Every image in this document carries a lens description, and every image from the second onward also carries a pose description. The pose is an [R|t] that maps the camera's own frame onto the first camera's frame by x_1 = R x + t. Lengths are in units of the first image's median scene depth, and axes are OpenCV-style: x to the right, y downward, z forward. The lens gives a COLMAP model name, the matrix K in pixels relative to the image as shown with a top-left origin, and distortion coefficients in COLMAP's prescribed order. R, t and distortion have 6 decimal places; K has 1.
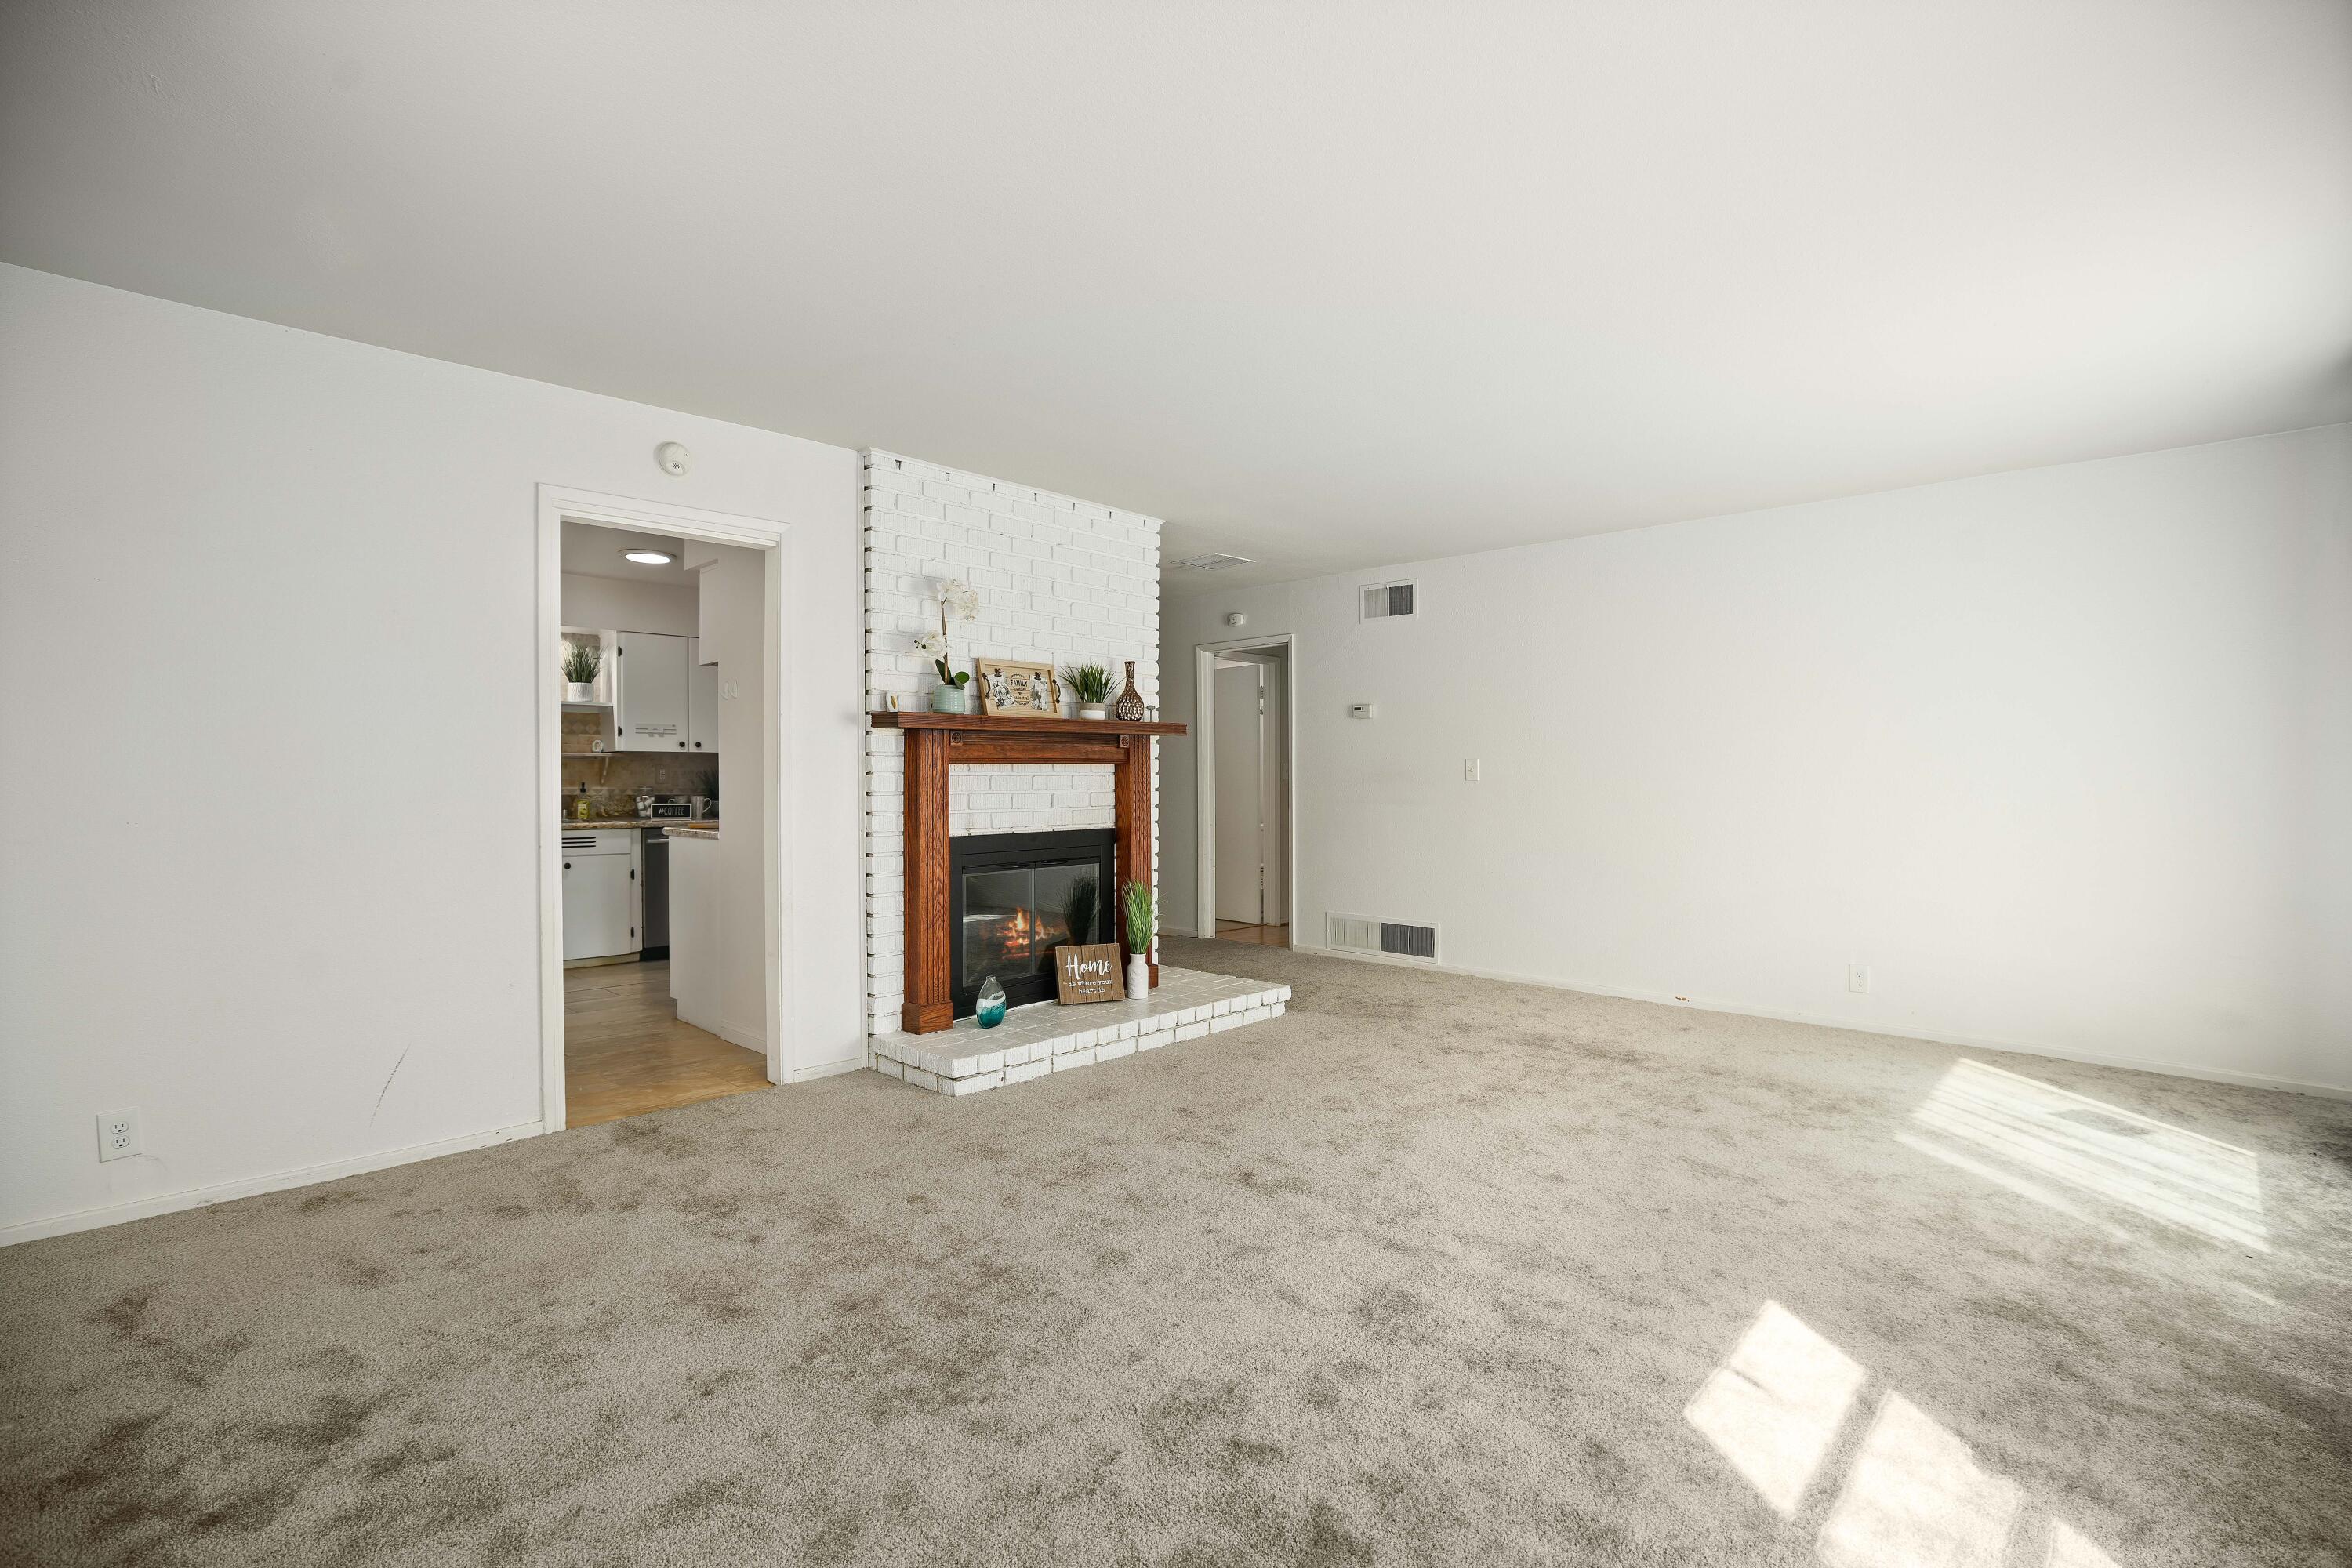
lens RADIAL K [[1084.7, 0, 1164.4], [0, 1084.7, 777.1], [0, 0, 1]] dist [-0.031231, -0.000018]
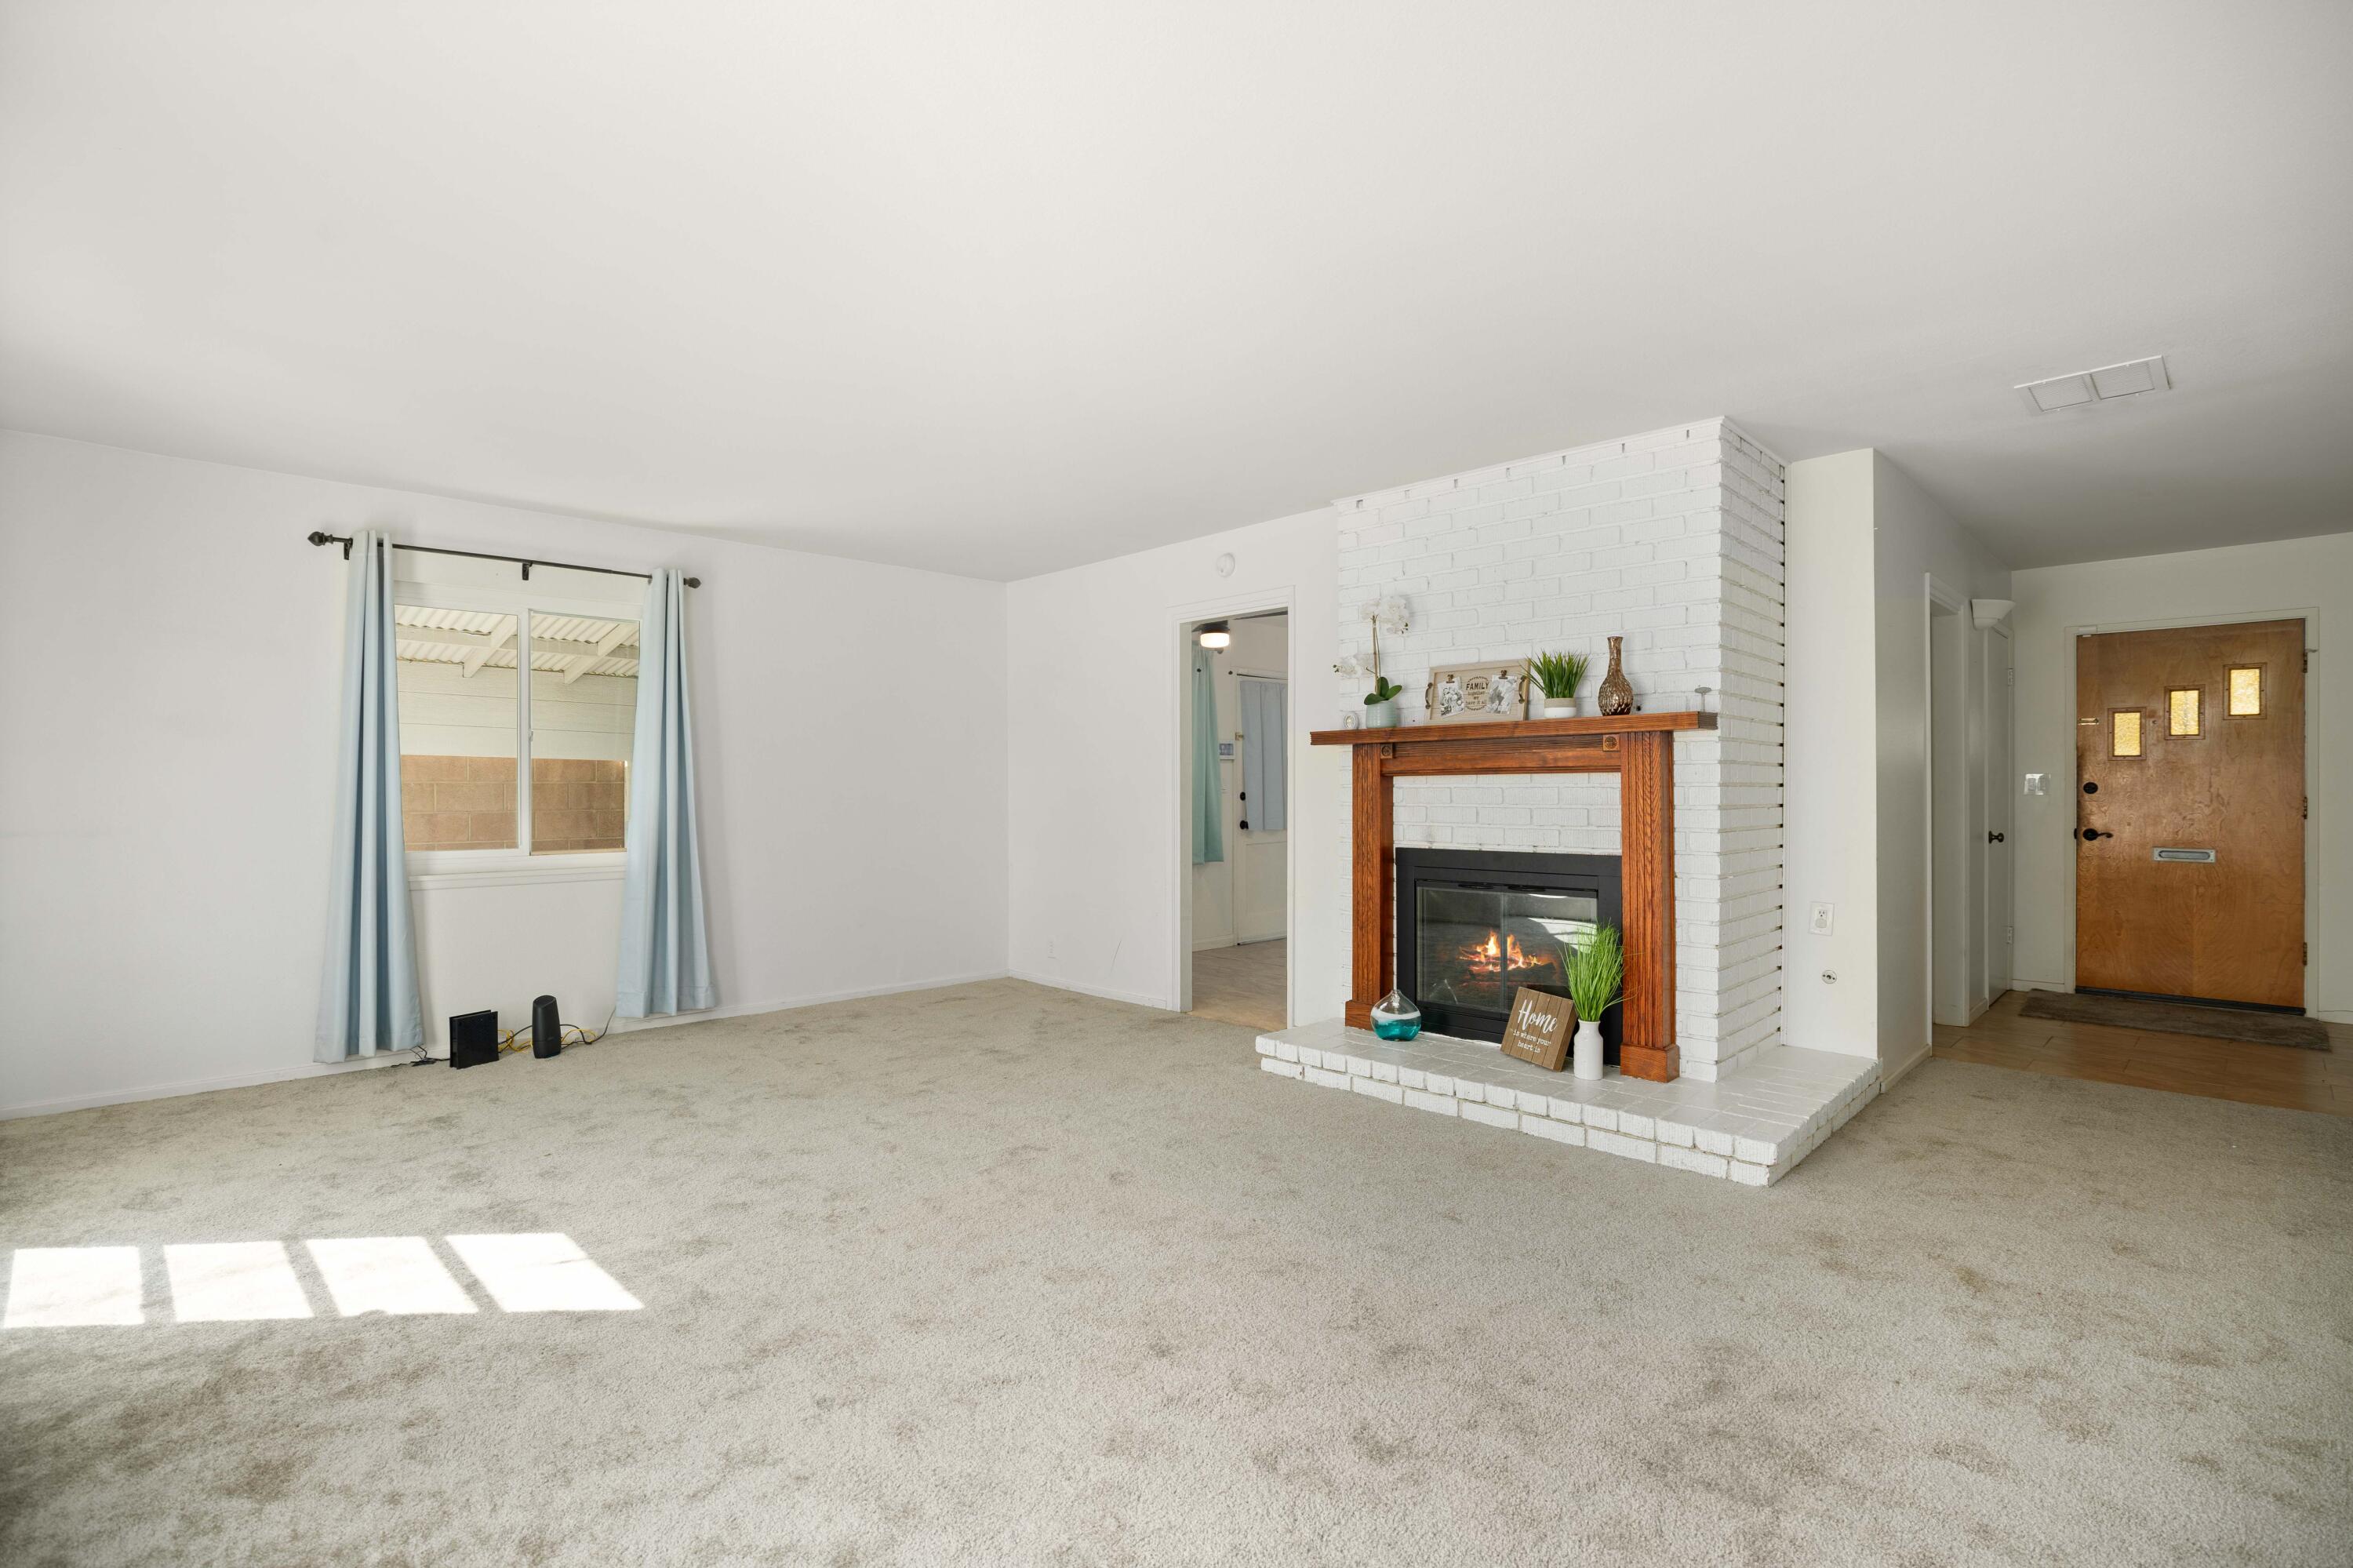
lens RADIAL K [[1085.2, 0, 1165.0], [0, 1085.2, 786.0], [0, 0, 1]] dist [-0.031231, -0.000018]
pose [[-0.007100, 0.002890, -0.999971, 0.780604], [0.000089, 0.999996, 0.002889, -0.005294], [0.999975, -0.000069, -0.007100, 0.743187]]
